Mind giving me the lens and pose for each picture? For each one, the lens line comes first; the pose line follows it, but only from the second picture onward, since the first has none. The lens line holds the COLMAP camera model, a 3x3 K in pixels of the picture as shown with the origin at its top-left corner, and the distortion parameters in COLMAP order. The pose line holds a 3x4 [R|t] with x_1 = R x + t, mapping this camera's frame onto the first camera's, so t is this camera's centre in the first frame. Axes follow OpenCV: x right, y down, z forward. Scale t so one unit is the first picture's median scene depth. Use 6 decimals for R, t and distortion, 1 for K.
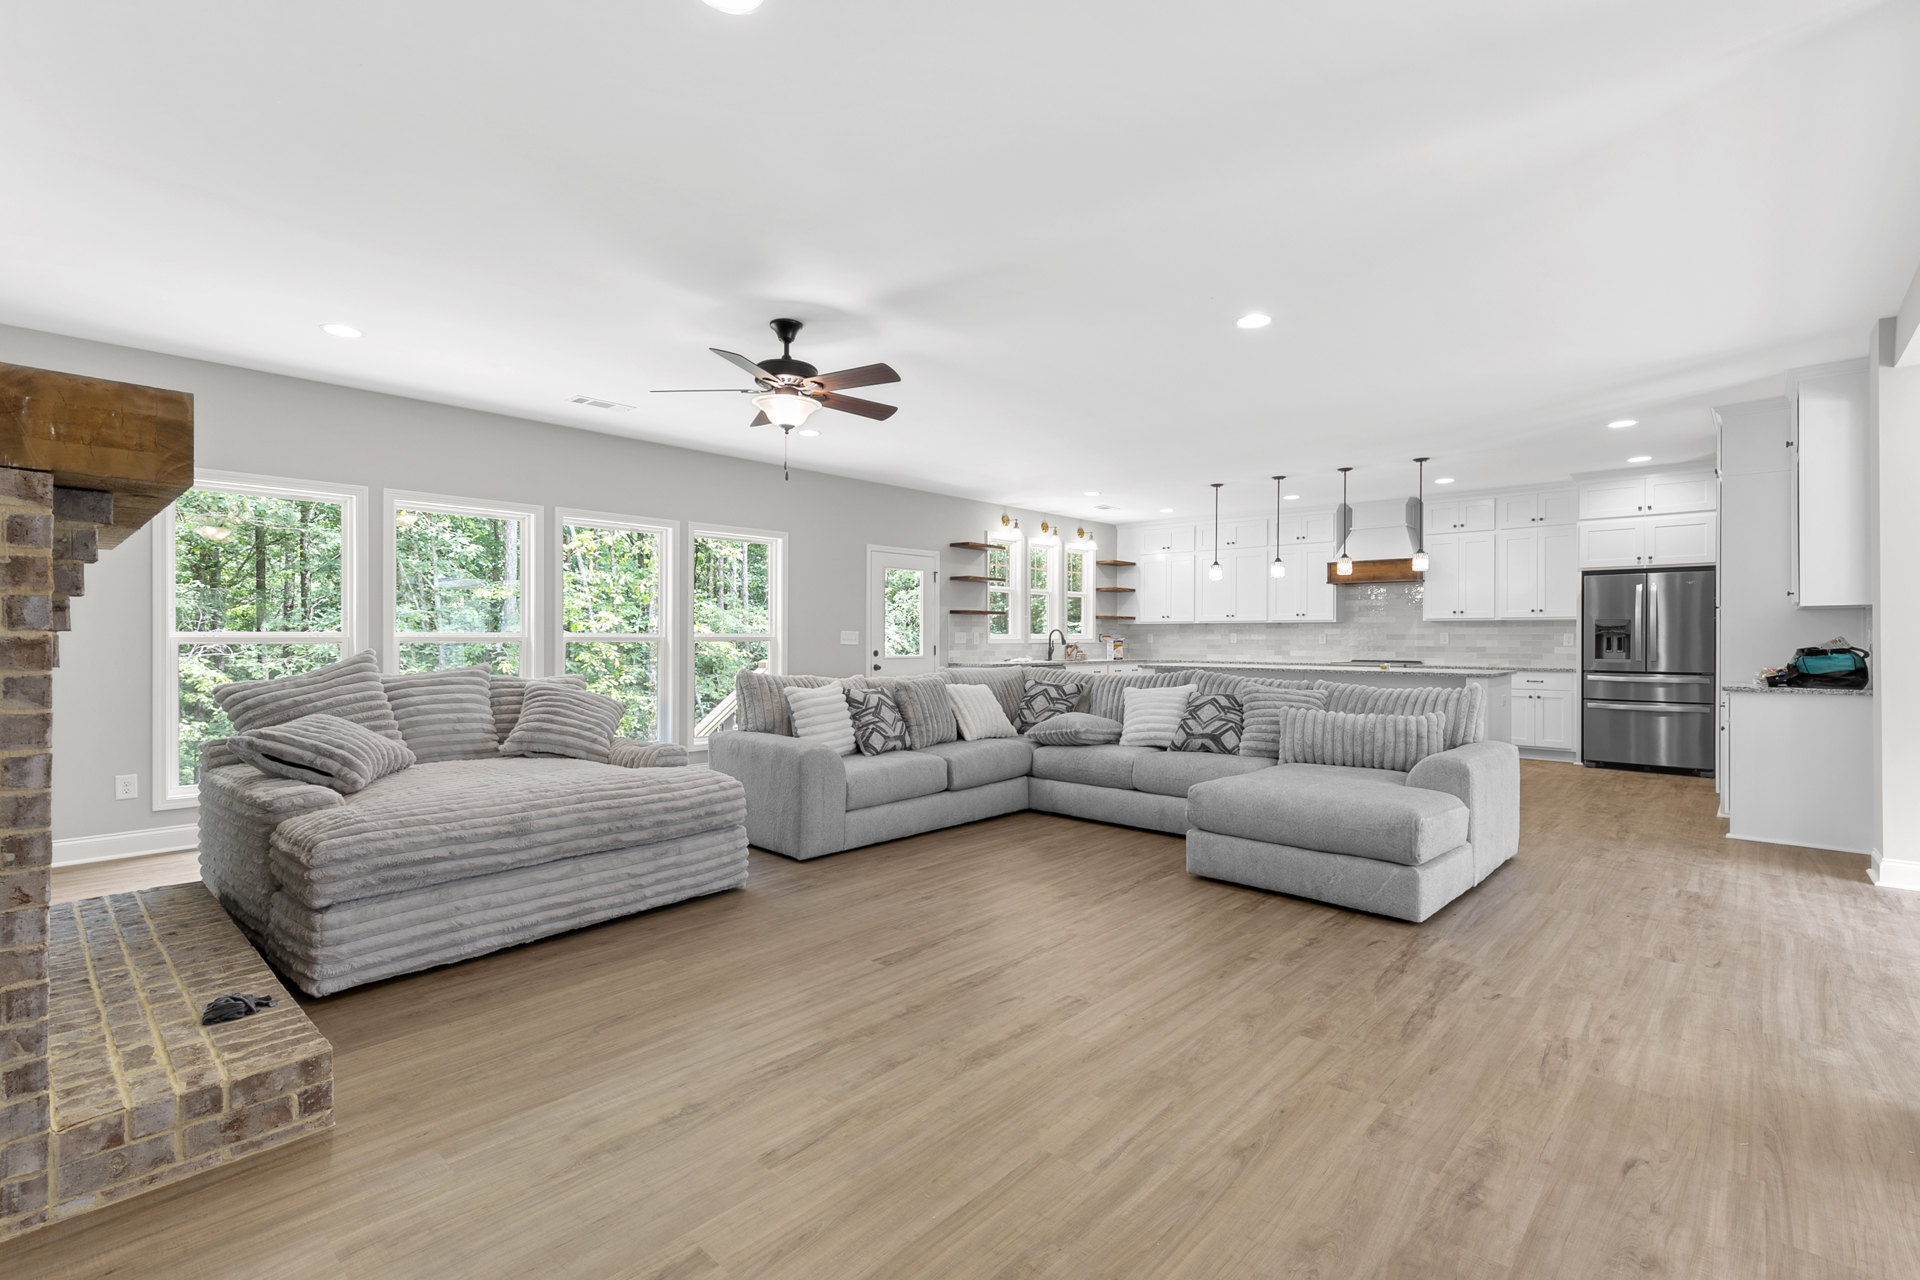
lens RADIAL K [[870.8, 0, 965.1], [0, 870.8, 632.0], [0, 0, 1]] dist [0.010887, -0.000649]
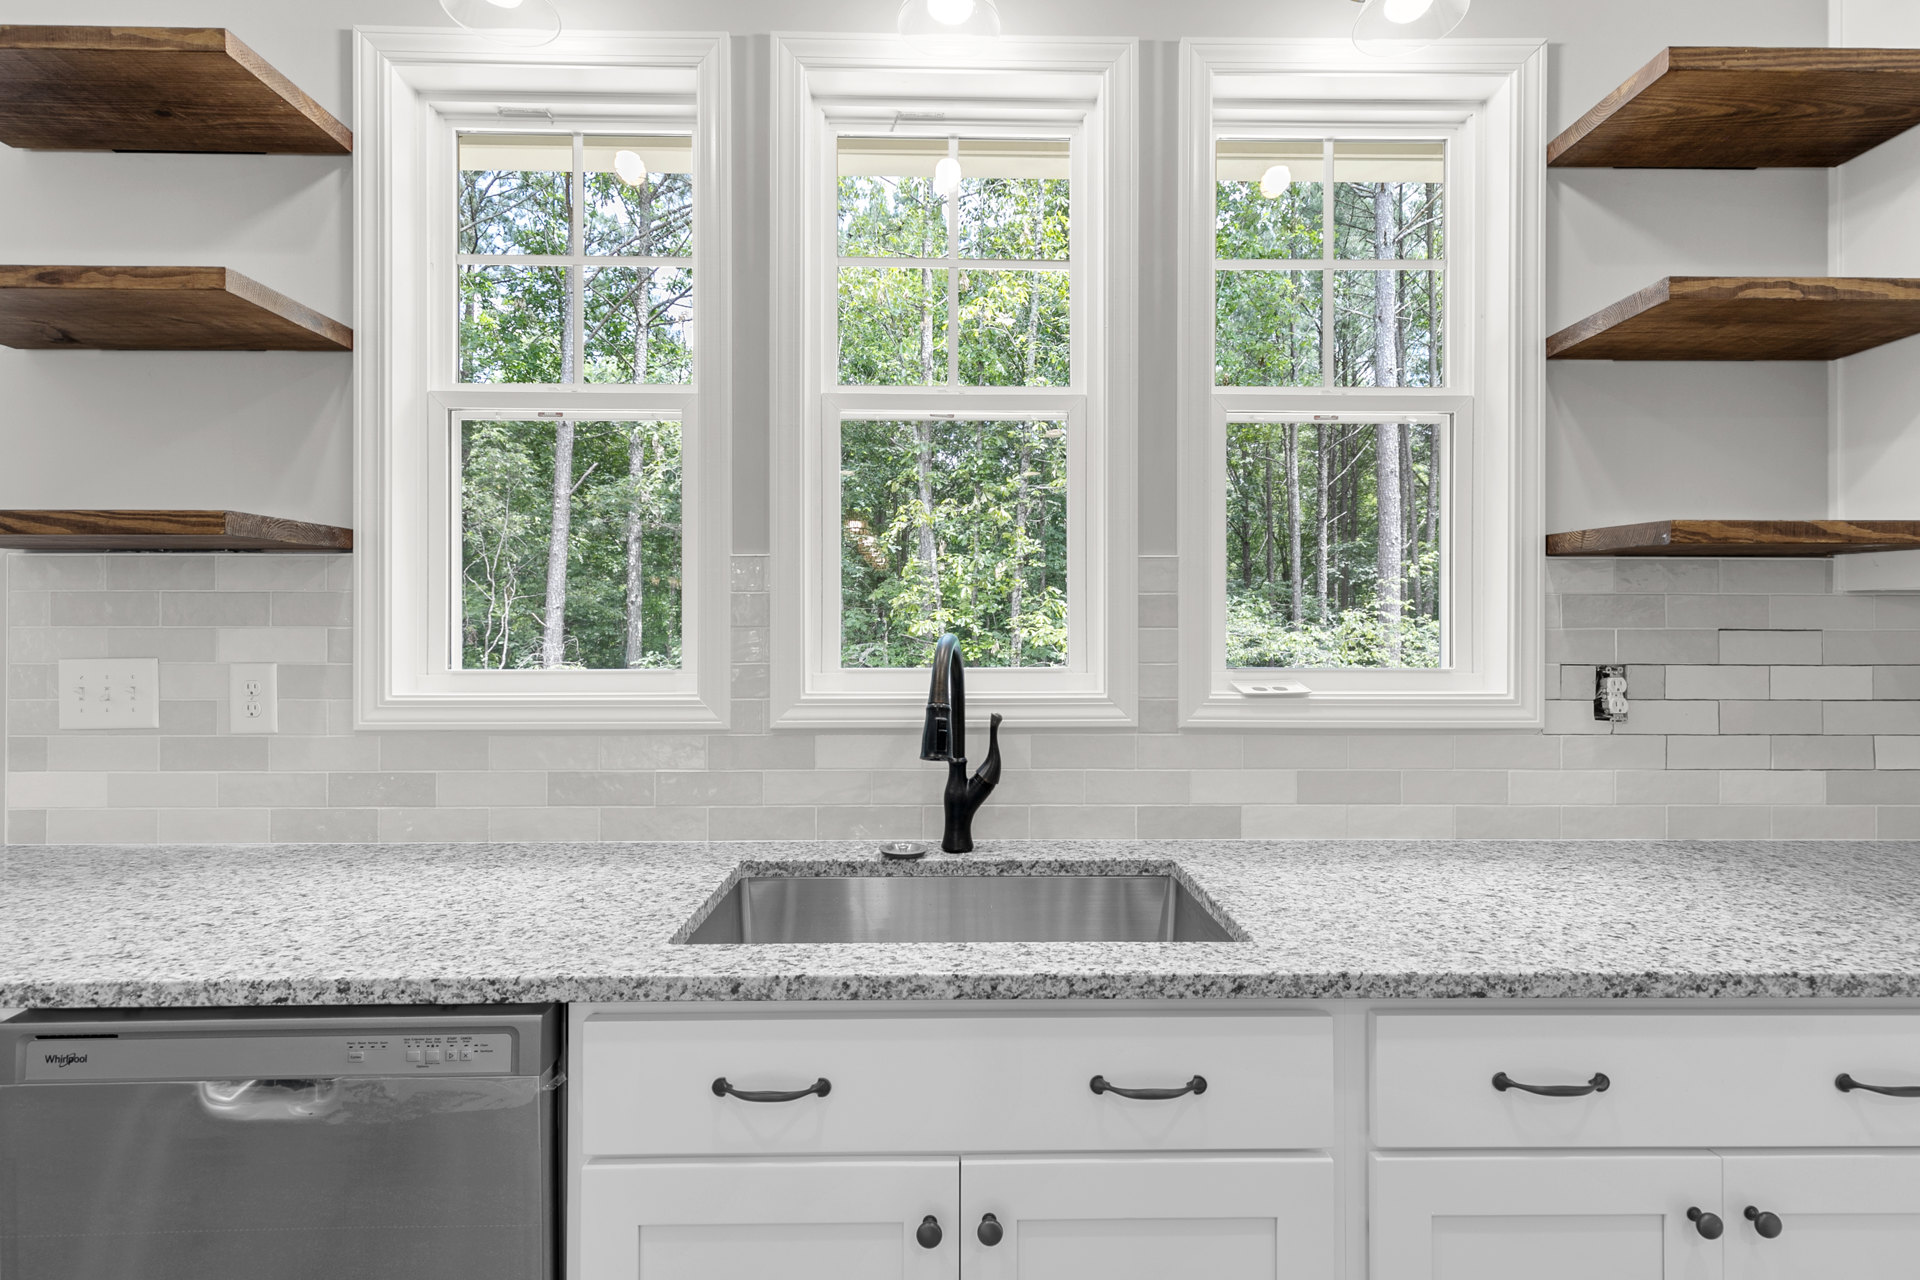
lens RADIAL K [[864.7, 0, 965.6], [0, 864.7, 636.7], [0, 0, 1]] dist [0.009055, -0.001367]
pose [[0.682444, -0.002657, -0.730933, 0.243703], [0.006059, 0.999980, 0.002022, -0.003937], [0.730913, -0.005809, 0.682446, 1.078459]]
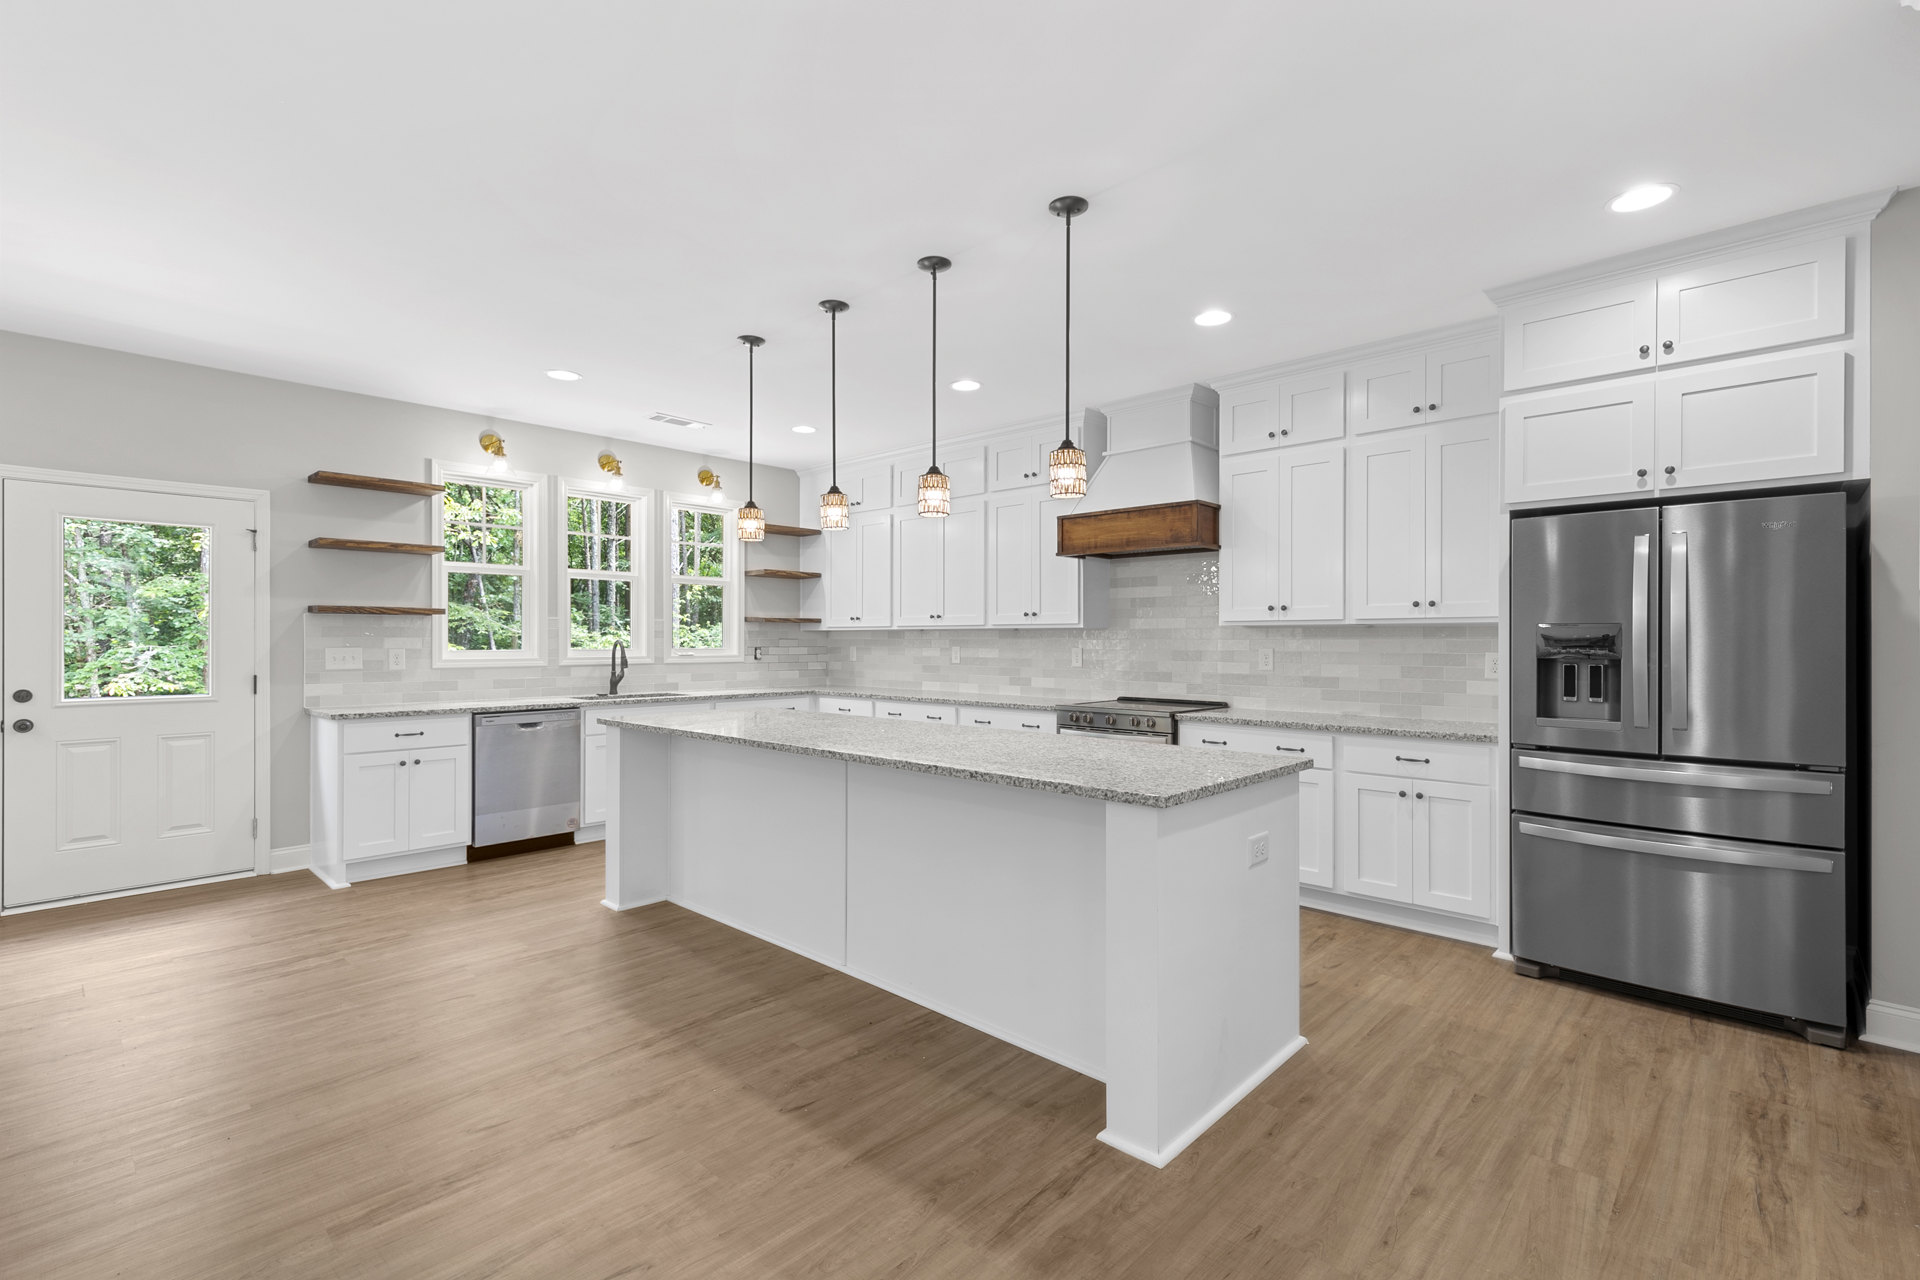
lens RADIAL K [[864.7, 0, 965.6], [0, 864.7, 636.7], [0, 0, 1]] dist [0.009055, -0.001367]
pose [[0.999841, -0.001002, -0.017811, 0.405718], [0.001050, 0.999996, 0.002691, -0.008118], [0.017809, -0.002709, 0.999838, 0.518545]]
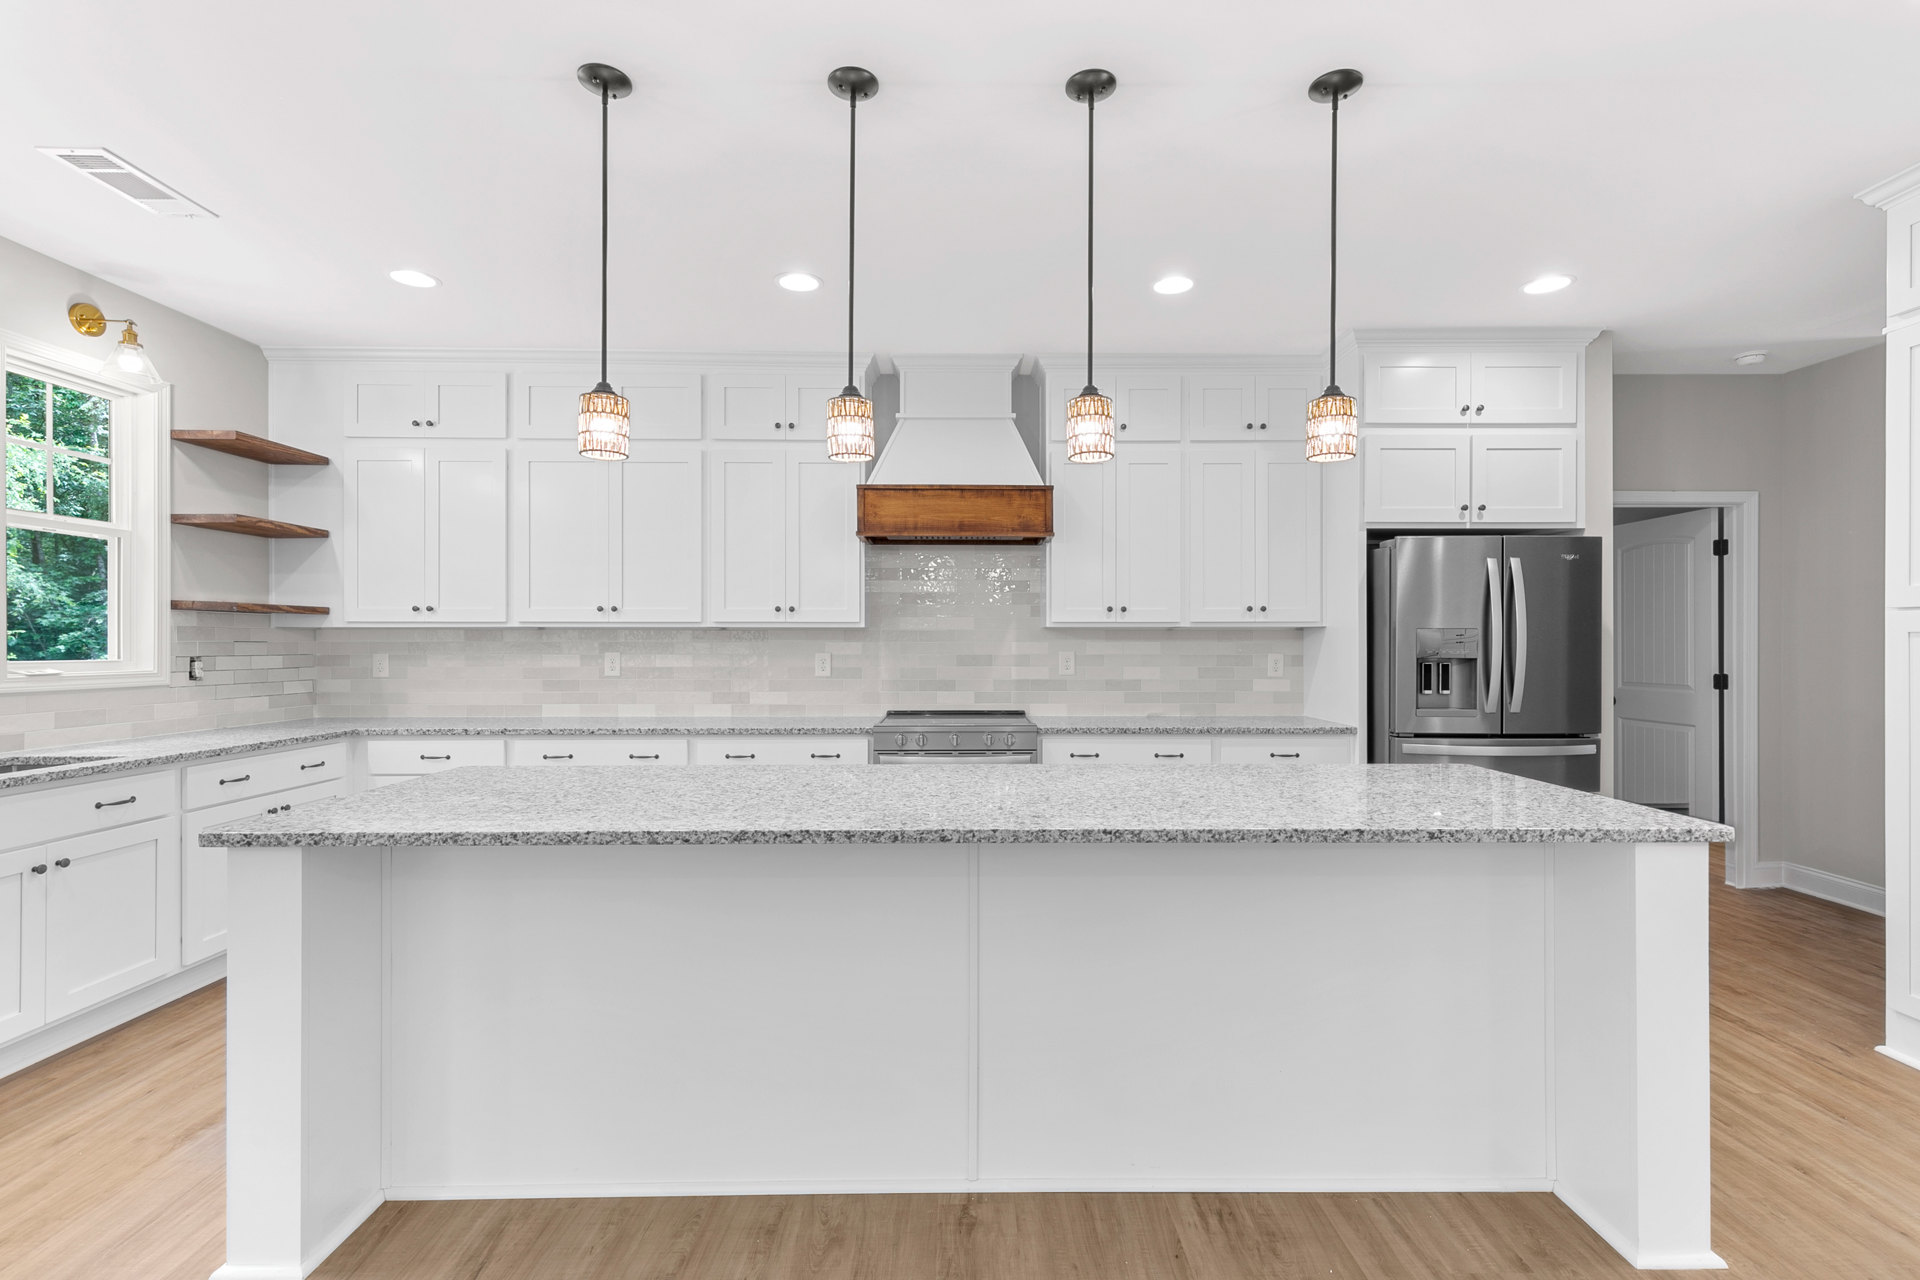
lens RADIAL K [[868.7, 0, 966.6], [0, 868.7, 642.7], [0, 0, 1]] dist [0.009022, -0.000334]
pose [[0.734955, -0.002184, 0.678112, 0.189684], [-0.002713, 0.999977, 0.006161, -0.007338], [-0.678110, -0.006368, 0.734933, 0.725952]]
